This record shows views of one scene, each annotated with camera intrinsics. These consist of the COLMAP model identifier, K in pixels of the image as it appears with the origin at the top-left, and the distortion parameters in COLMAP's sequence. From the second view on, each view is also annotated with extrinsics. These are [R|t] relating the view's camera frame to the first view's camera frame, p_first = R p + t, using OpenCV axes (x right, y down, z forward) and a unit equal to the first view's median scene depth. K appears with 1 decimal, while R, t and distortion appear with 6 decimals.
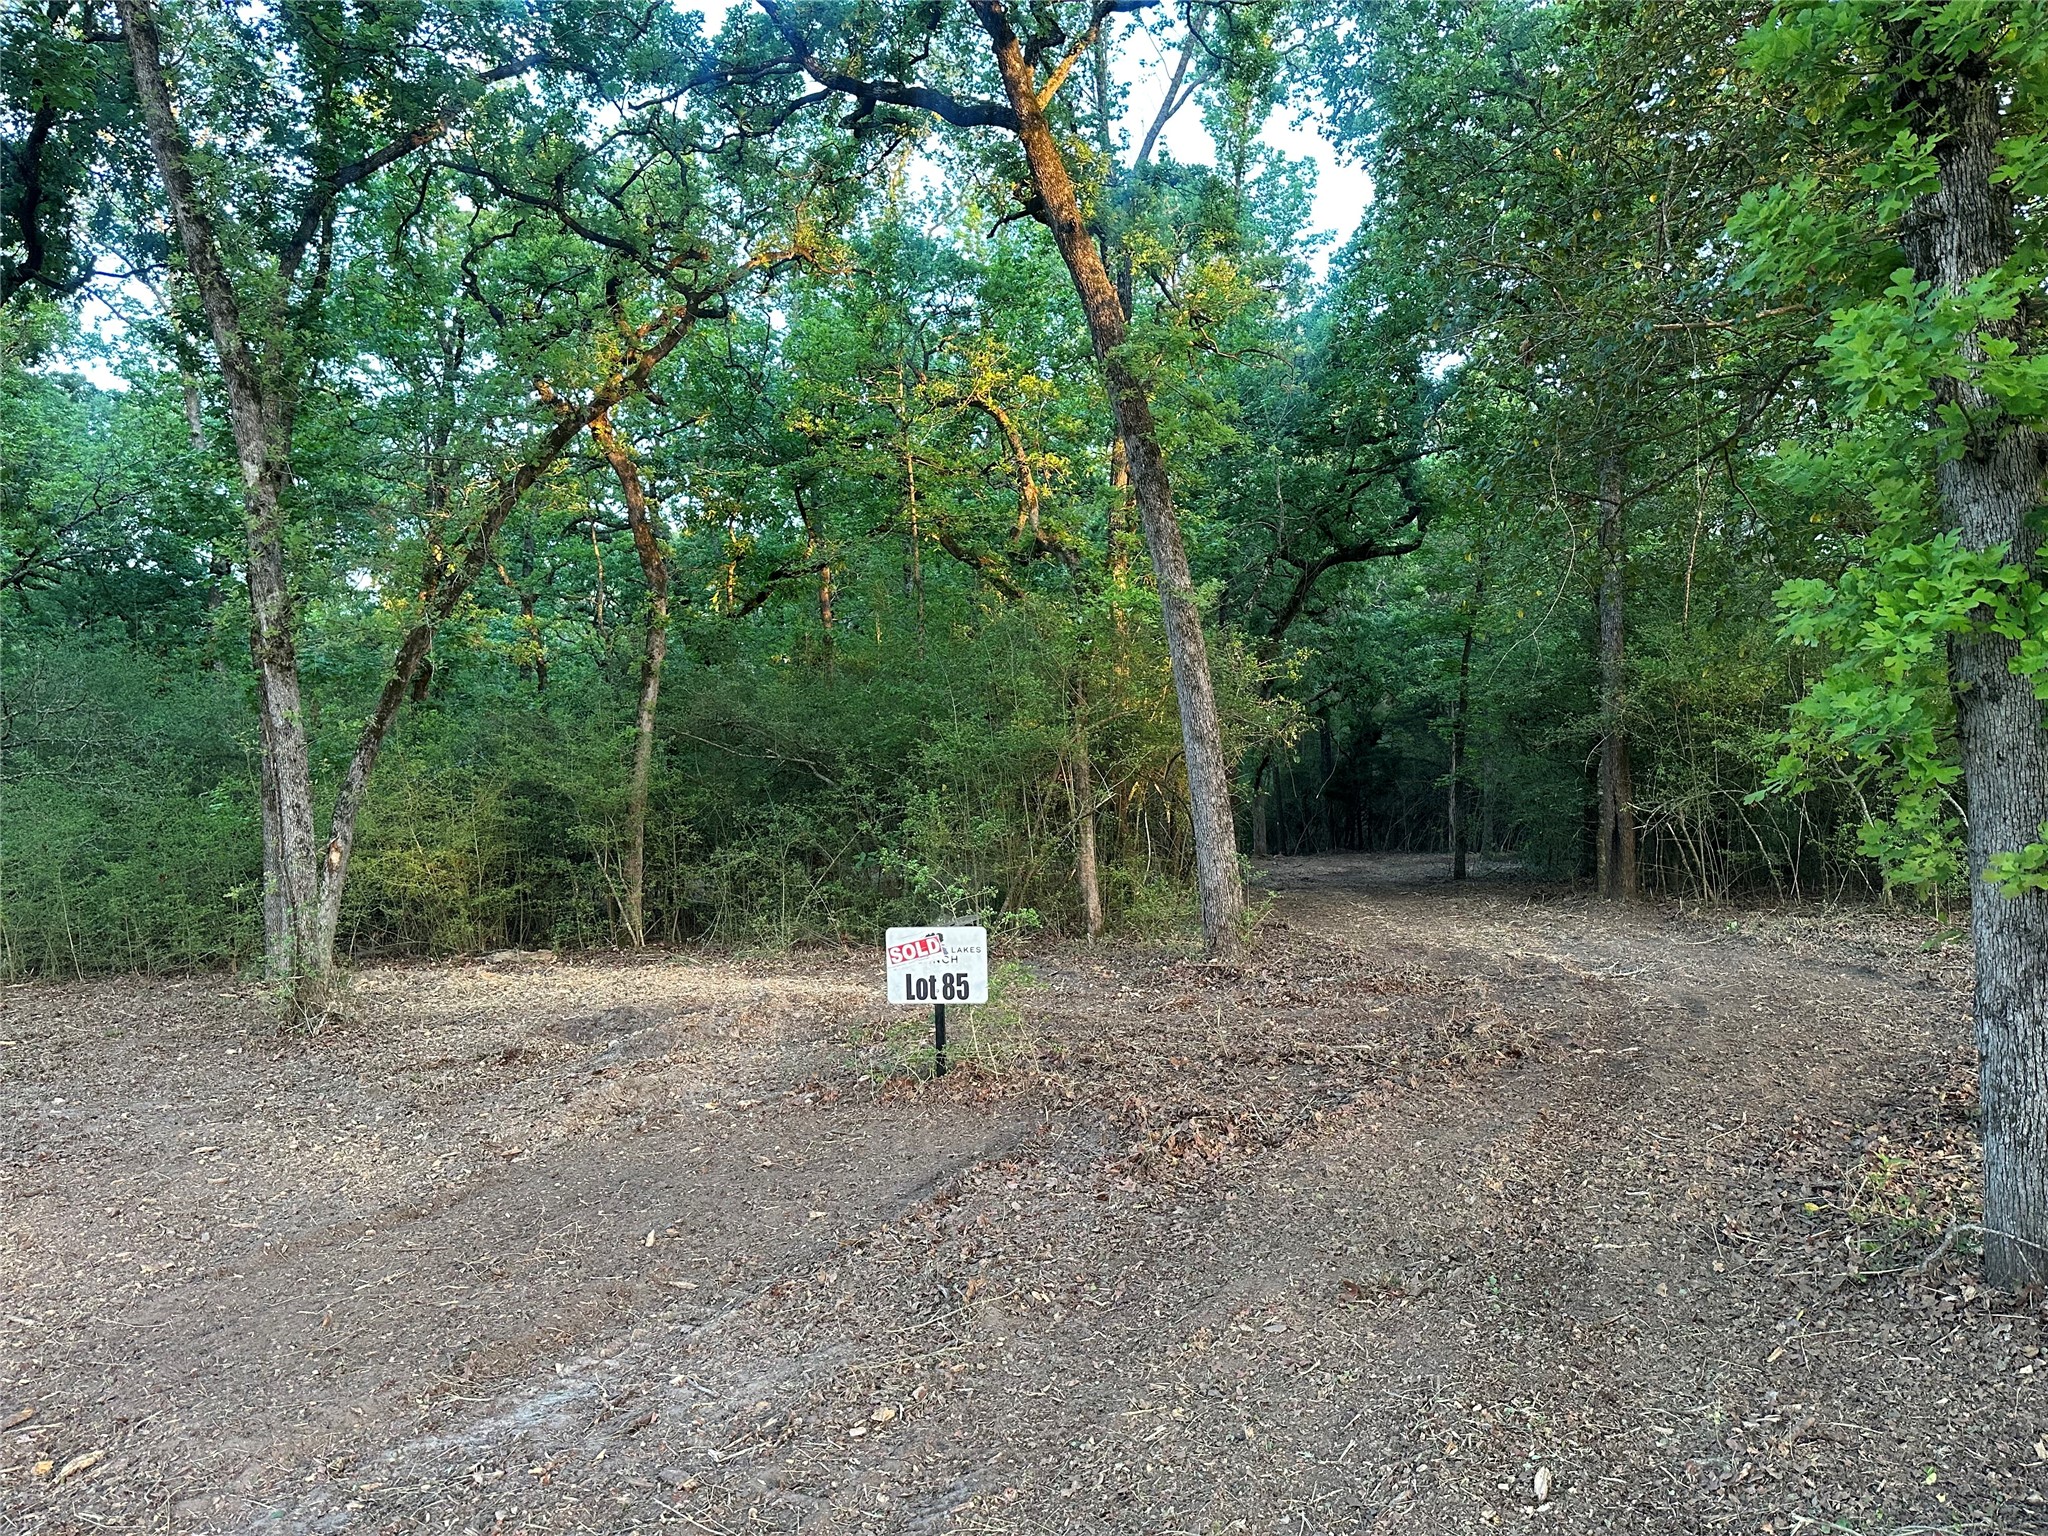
lens RADIAL K [[1435.0, 0, 1025.4], [0, 1435.0, 772.1], [0, 0, 1]] dist [0.000346, -0.000048]
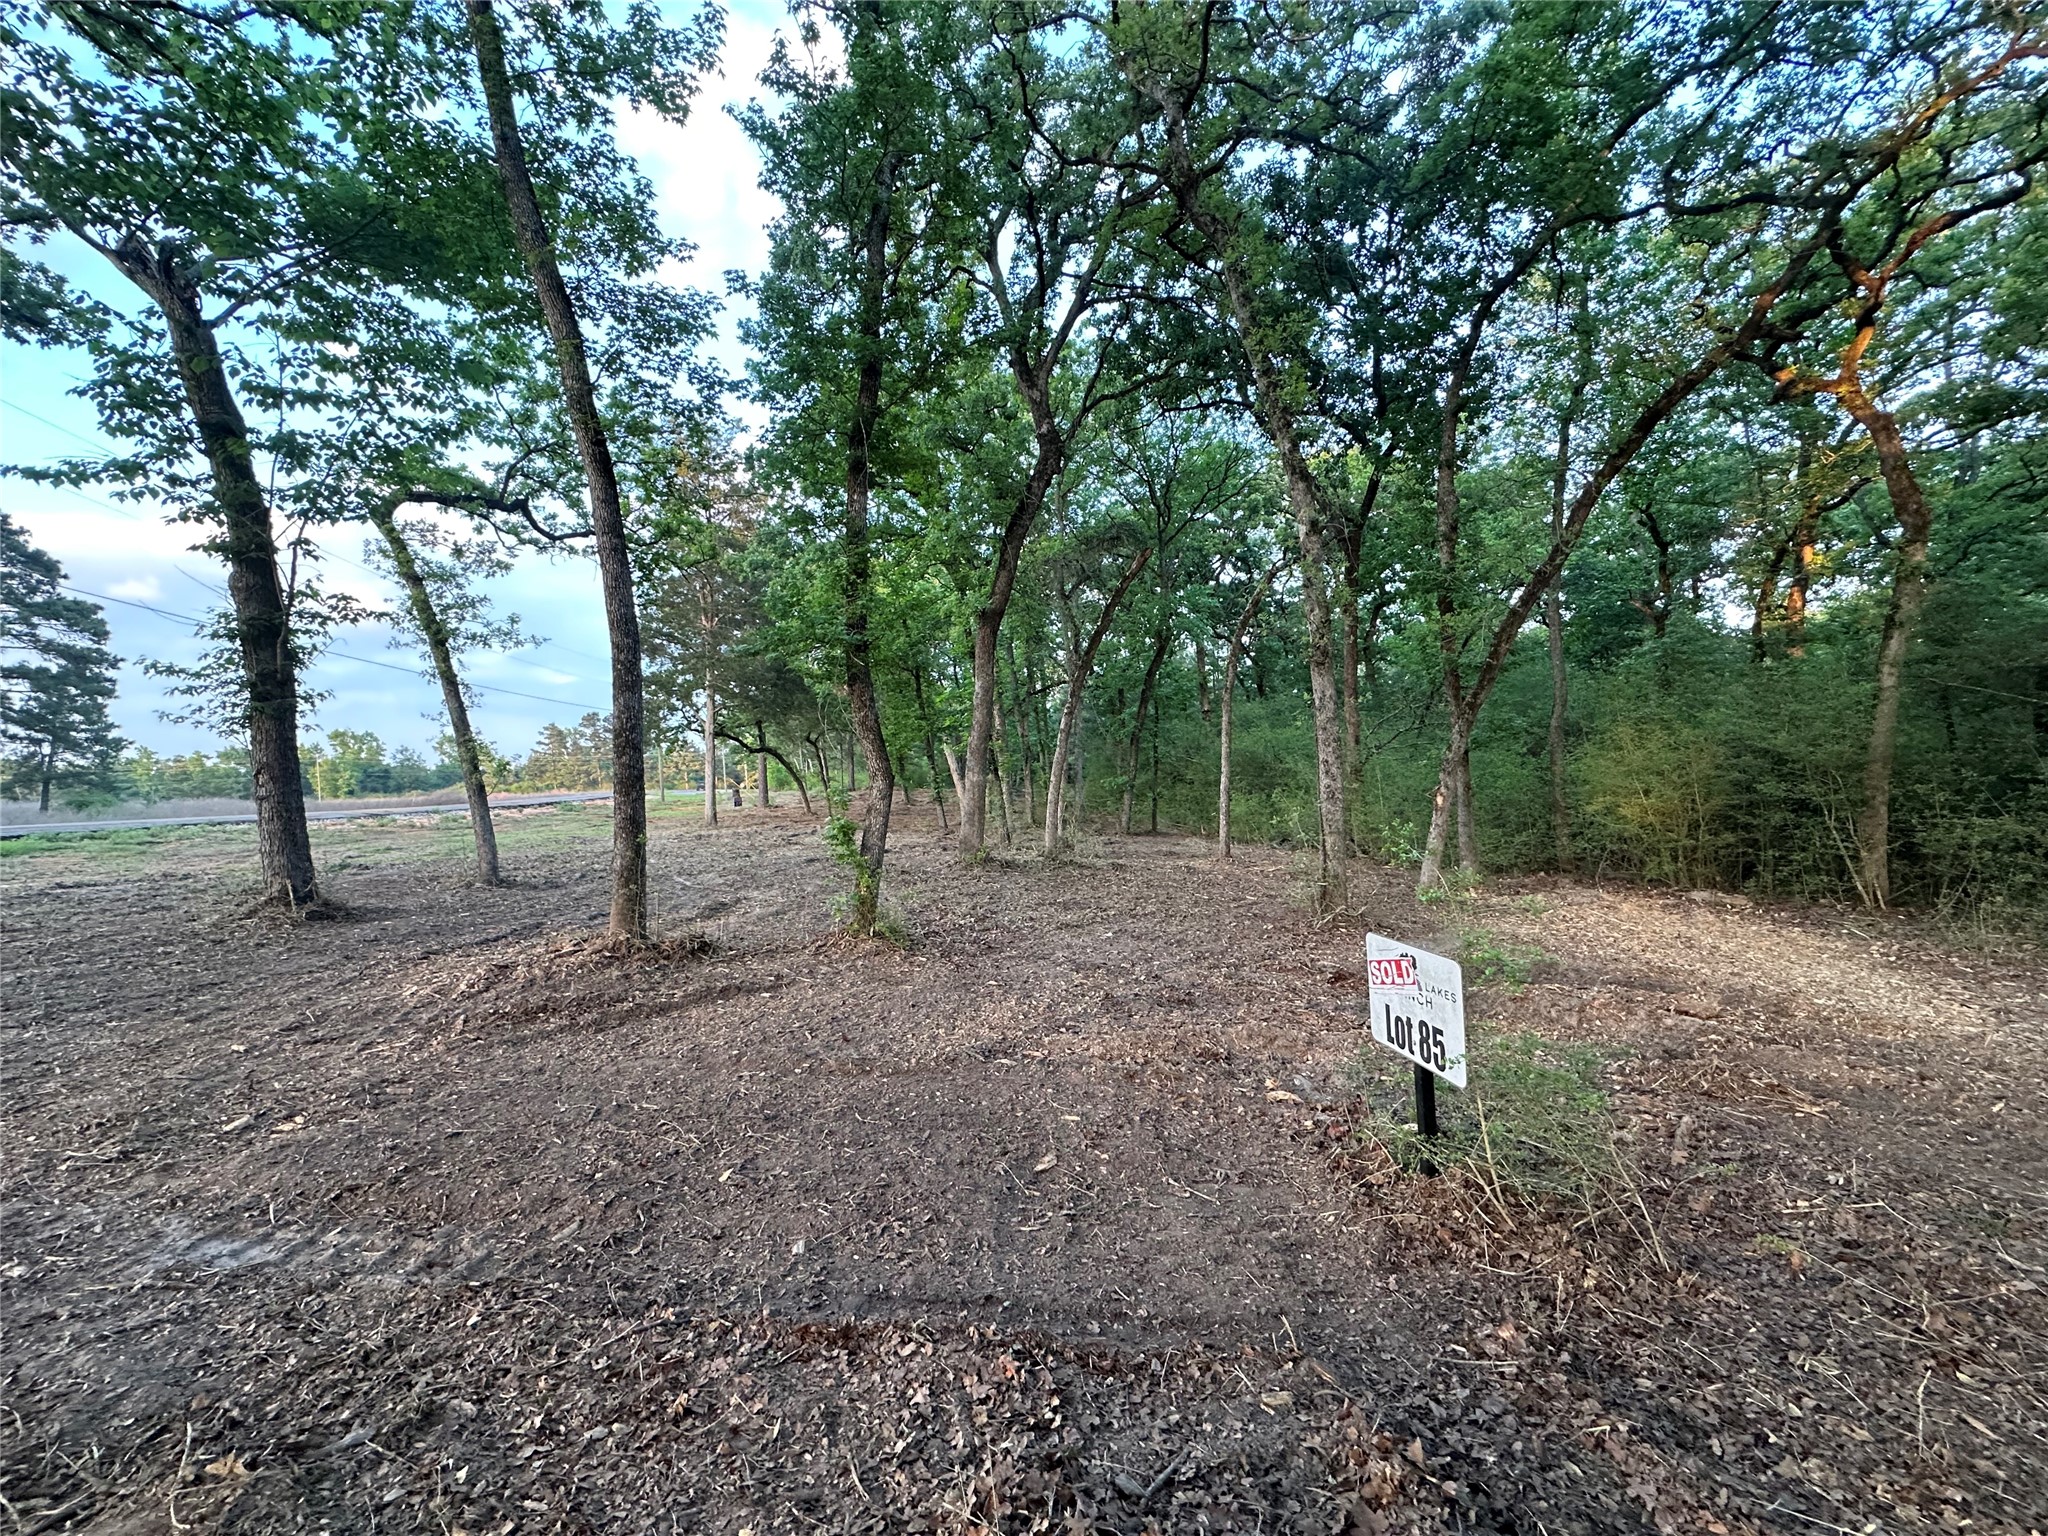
lens RADIAL K [[812.8, 0, 1024.2], [0, 812.8, 764.4], [0, 0, 1]] dist [0.000510, 0.000039]
pose [[0.276325, 0.005539, -0.961048, 0.245253], [0.018995, 0.999757, 0.011224, 0.017632], [0.960877, -0.021357, 0.276152, 0.726634]]
